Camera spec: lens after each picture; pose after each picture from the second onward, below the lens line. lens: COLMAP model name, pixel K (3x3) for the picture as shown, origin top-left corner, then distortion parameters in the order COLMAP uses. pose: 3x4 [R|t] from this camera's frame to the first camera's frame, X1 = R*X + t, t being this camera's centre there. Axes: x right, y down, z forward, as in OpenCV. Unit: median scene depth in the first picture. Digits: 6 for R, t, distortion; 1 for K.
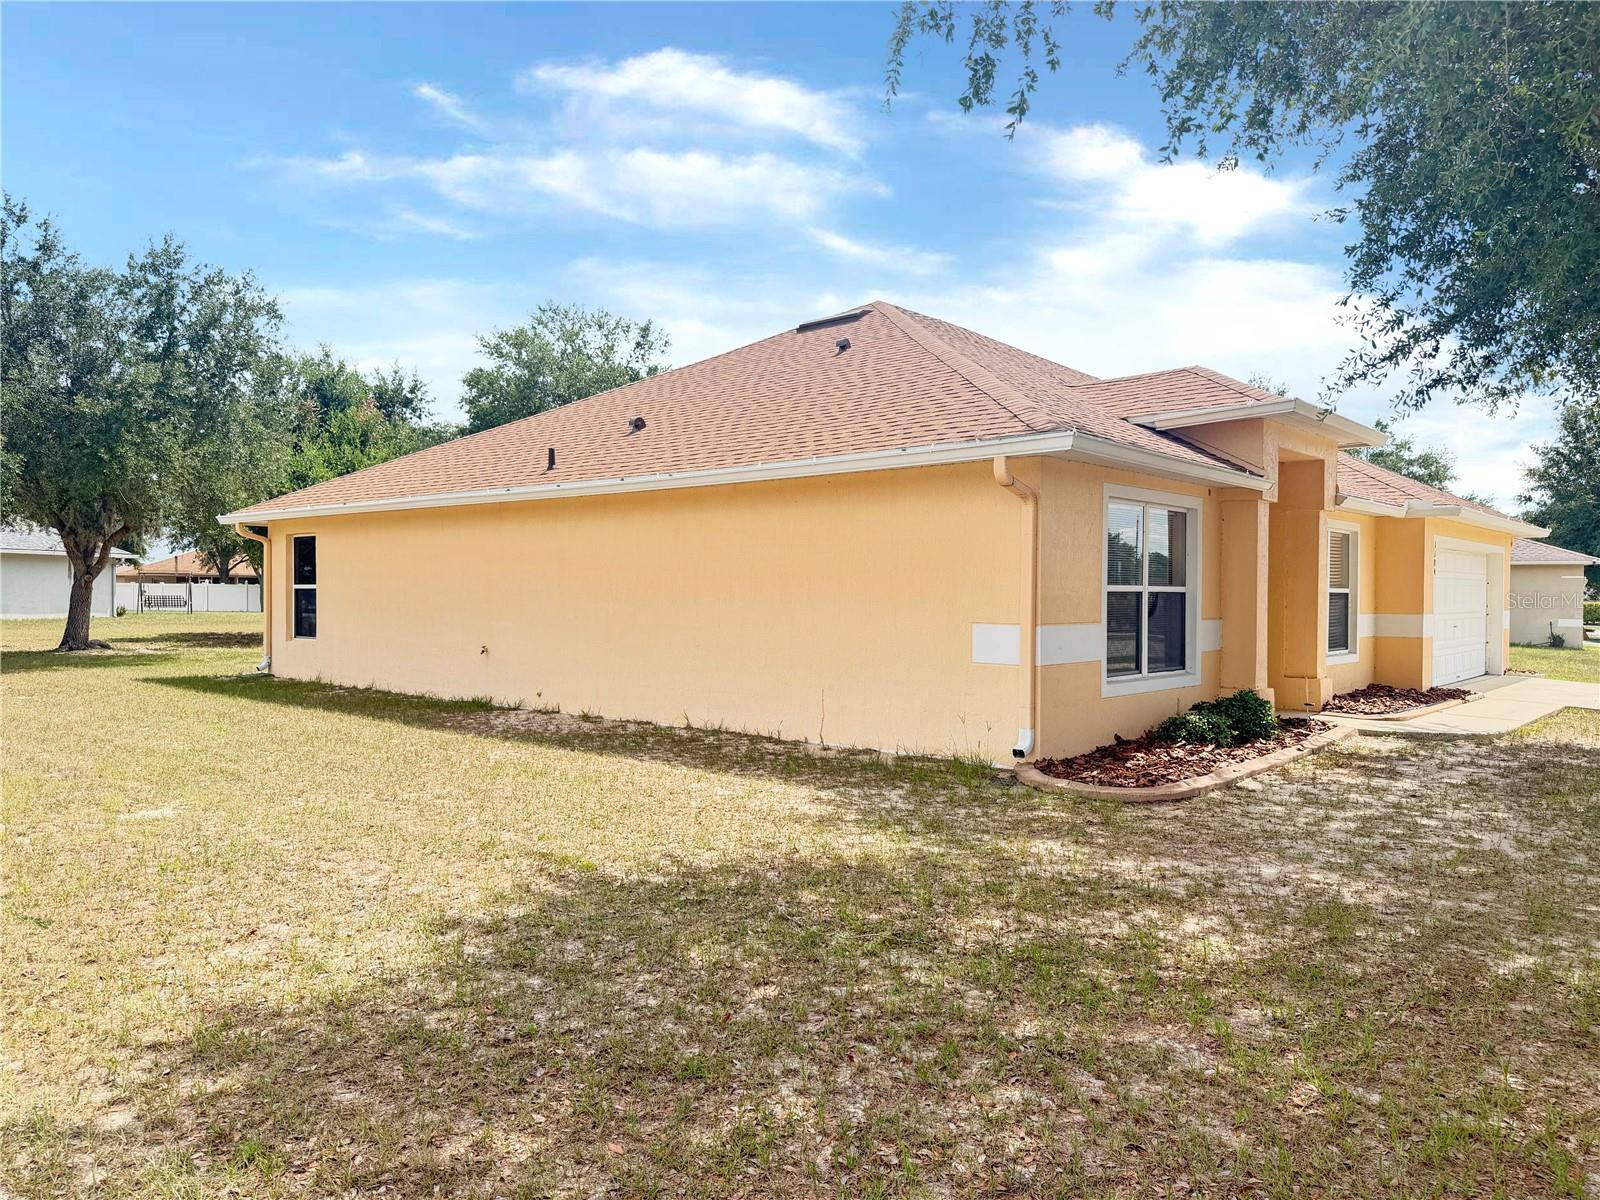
lens RADIAL K [[1133.8, 0, 800.0], [0, 1133.8, 600.0], [0, 0, 1]] dist [-0.003914, -0.001610]
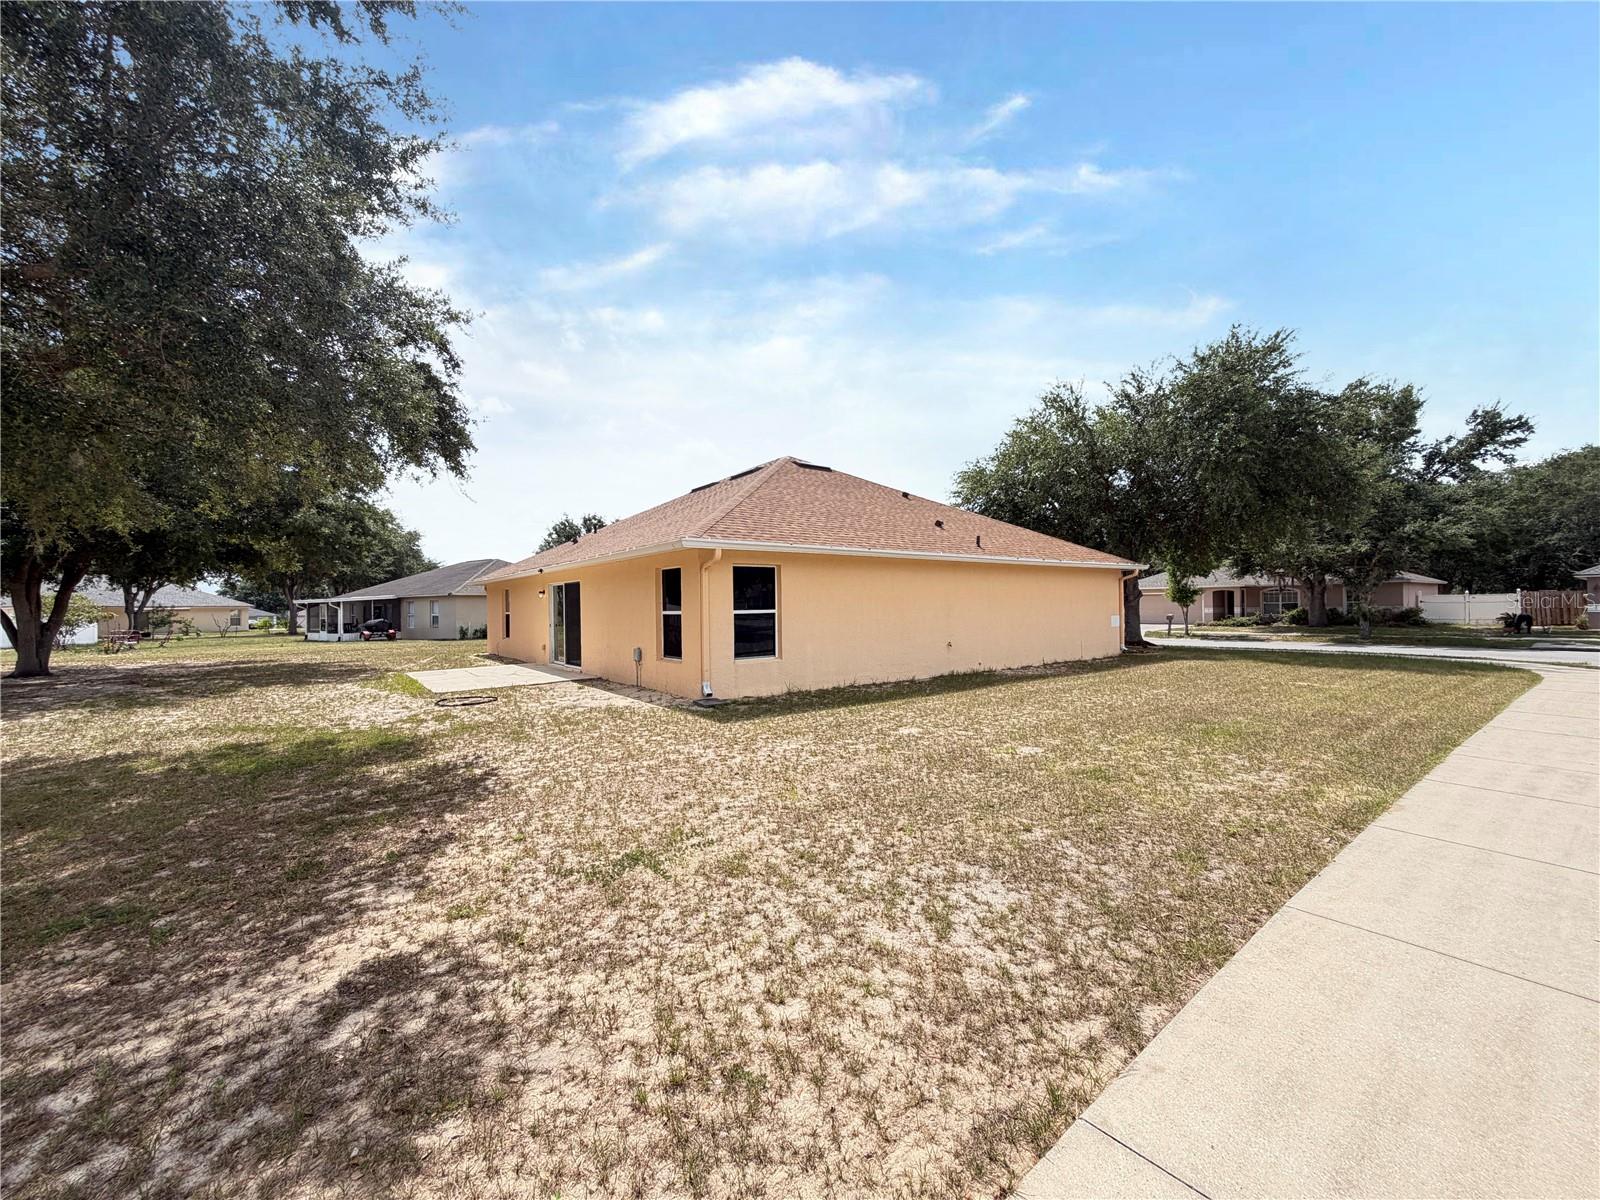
lens RADIAL K [[637.9, 0, 800.0], [0, 637.9, 600.0], [0, 0, 1]] dist [-0.000199, -0.000027]
pose [[0.192204, 0.003889, 0.981347, -1.171608], [0.023633, 0.999684, -0.008591, -0.018611], [-0.981070, 0.024843, 0.192052, 0.940185]]
